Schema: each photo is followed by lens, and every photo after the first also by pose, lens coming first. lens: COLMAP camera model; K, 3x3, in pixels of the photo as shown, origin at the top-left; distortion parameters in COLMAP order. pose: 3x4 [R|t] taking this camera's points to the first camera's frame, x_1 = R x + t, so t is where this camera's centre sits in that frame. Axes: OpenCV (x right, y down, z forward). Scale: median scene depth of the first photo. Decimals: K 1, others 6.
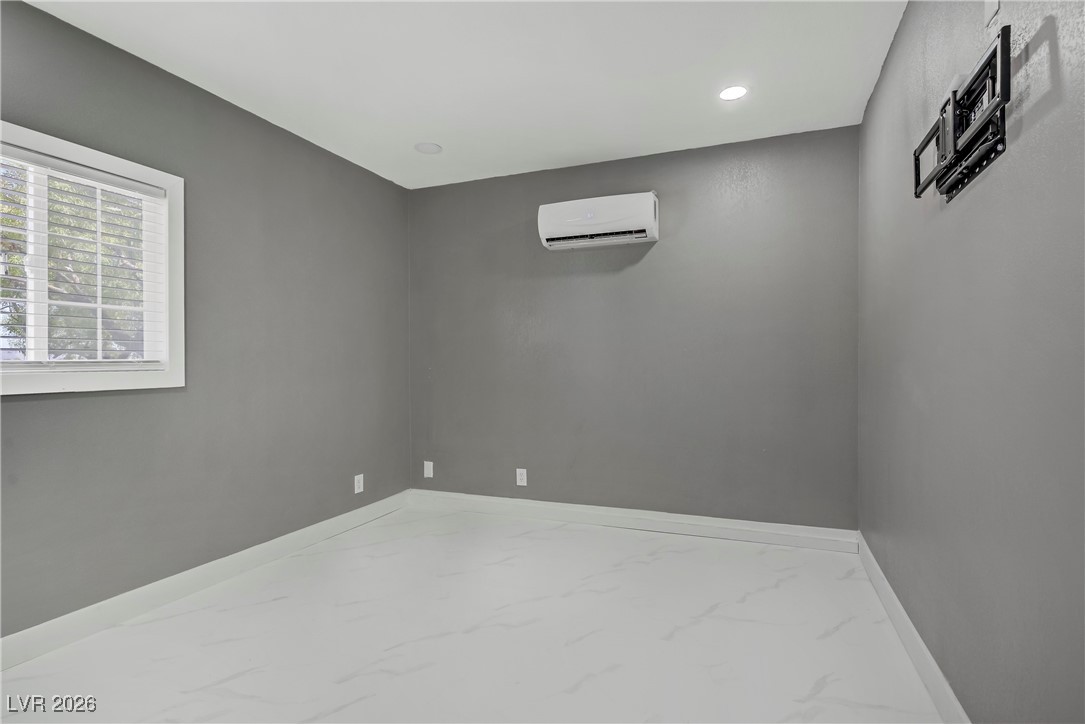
lens RADIAL K [[526.1, 0, 542.4], [0, 526.1, 358.1], [0, 0, 1]] dist [-0.000521, 0.001002]
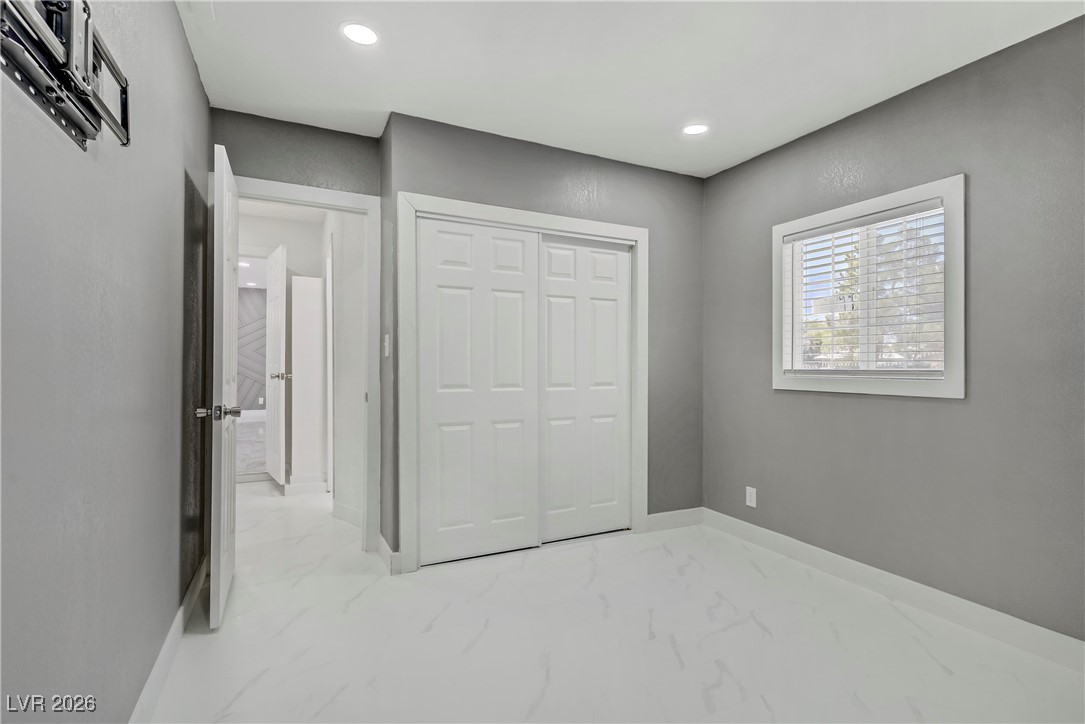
lens RADIAL K [[526.1, 0, 542.9], [0, 526.1, 363.4], [0, 0, 1]] dist [-0.000521, 0.001002]
pose [[-0.661528, -0.000766, -0.749920, 0.554904], [-0.001429, 0.999999, 0.000239, -0.007350], [0.749919, 0.001229, -0.661528, 1.179188]]
